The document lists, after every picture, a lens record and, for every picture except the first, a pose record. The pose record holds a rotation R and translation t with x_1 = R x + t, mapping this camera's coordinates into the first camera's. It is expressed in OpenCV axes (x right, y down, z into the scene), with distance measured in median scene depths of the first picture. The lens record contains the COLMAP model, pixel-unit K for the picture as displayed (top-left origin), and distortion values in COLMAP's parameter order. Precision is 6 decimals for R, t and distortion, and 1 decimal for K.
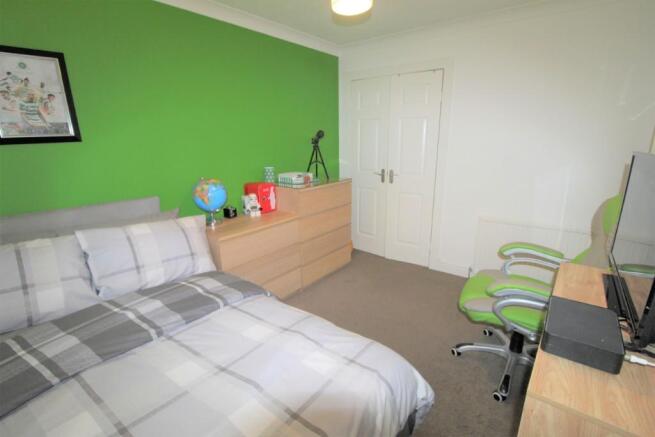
lens RADIAL K [[315.7, 0, 334.1], [0, 315.7, 224.6], [0, 0, 1]] dist [-0.001524, -0.001549]
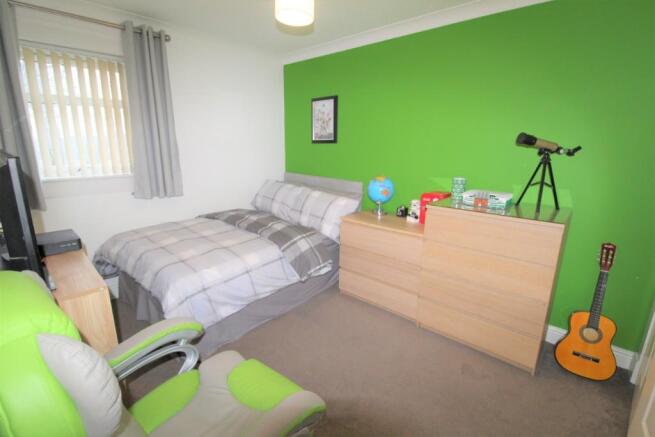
lens RADIAL K [[315.7, 0, 334.1], [0, 315.7, 224.6], [0, 0, 1]] dist [-0.001524, -0.001549]
pose [[-0.089165, 0.256490, -0.962425, 1.041808], [-0.277040, 0.921757, 0.271318, -0.318739], [0.956712, 0.290822, -0.011130, 1.141910]]
